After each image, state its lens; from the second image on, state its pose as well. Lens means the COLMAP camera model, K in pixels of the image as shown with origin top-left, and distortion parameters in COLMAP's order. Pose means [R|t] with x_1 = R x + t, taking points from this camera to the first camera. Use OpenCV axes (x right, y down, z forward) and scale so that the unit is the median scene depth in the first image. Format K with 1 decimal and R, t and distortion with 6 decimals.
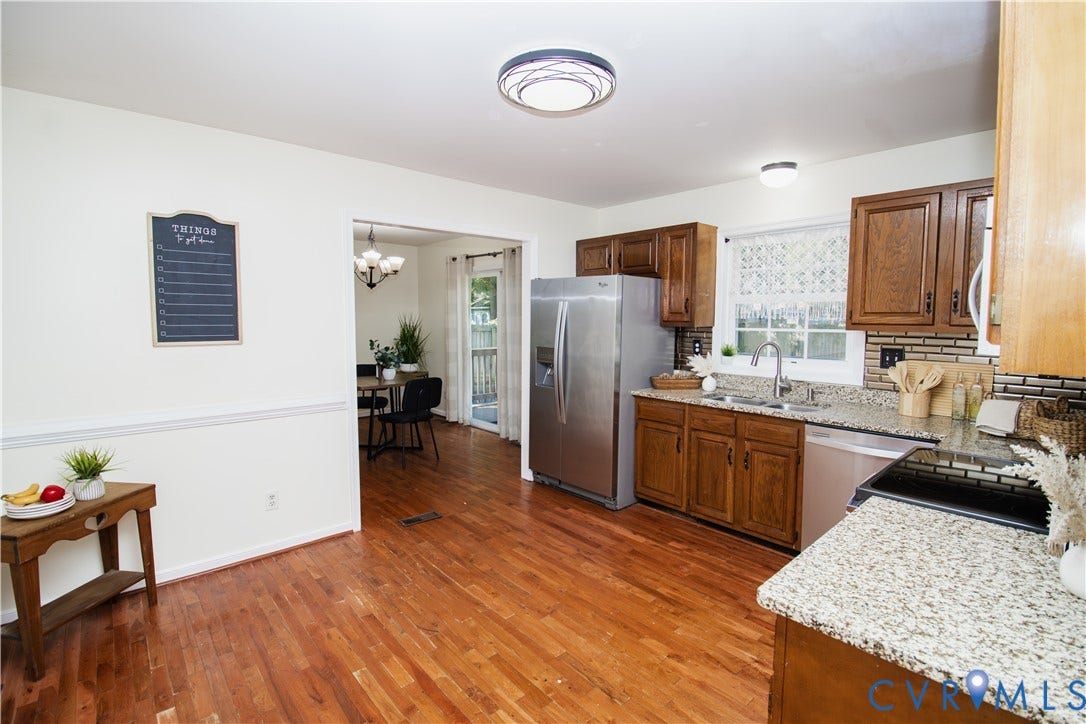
lens RADIAL K [[504.5, 0, 543.7], [0, 504.5, 355.0], [0, 0, 1]] dist [-0.014912, -0.003958]
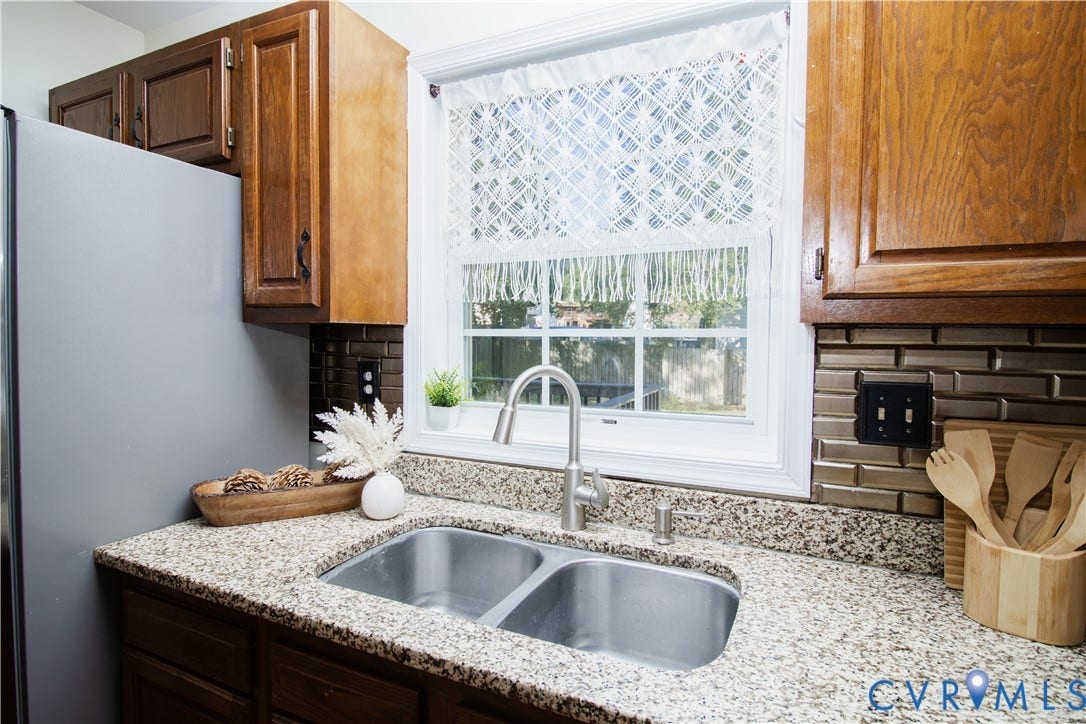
lens RADIAL K [[568.9, 0, 542.7], [0, 568.9, 359.2], [0, 0, 1]] dist [-0.003934, -0.002954]
pose [[0.917029, -0.013739, 0.398584, 0.309523], [0.025139, 0.999410, -0.023389, -0.023338], [-0.398028, 0.031468, 0.916833, 0.683328]]
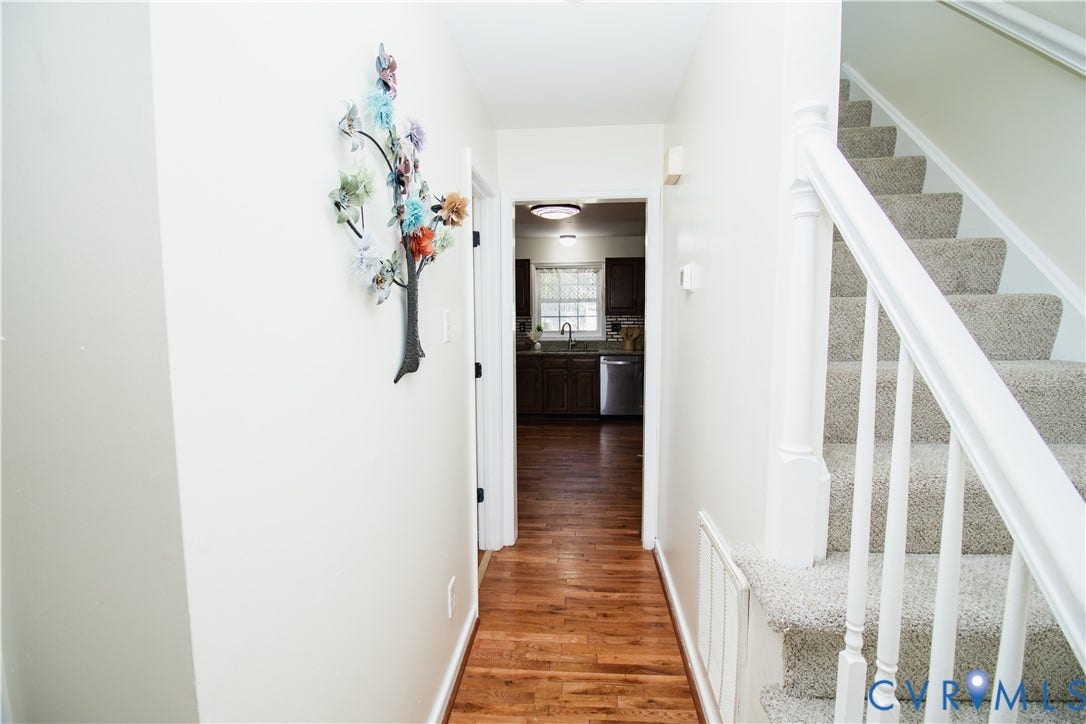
lens RADIAL K [[504.5, 0, 543.3], [0, 504.5, 360.3], [0, 0, 1]] dist [-0.014912, -0.003958]
pose [[0.708491, -0.069415, 0.702298, -1.098760], [0.053579, 0.997569, 0.044548, 0.031919], [-0.703683, 0.006067, 0.710488, -0.392683]]
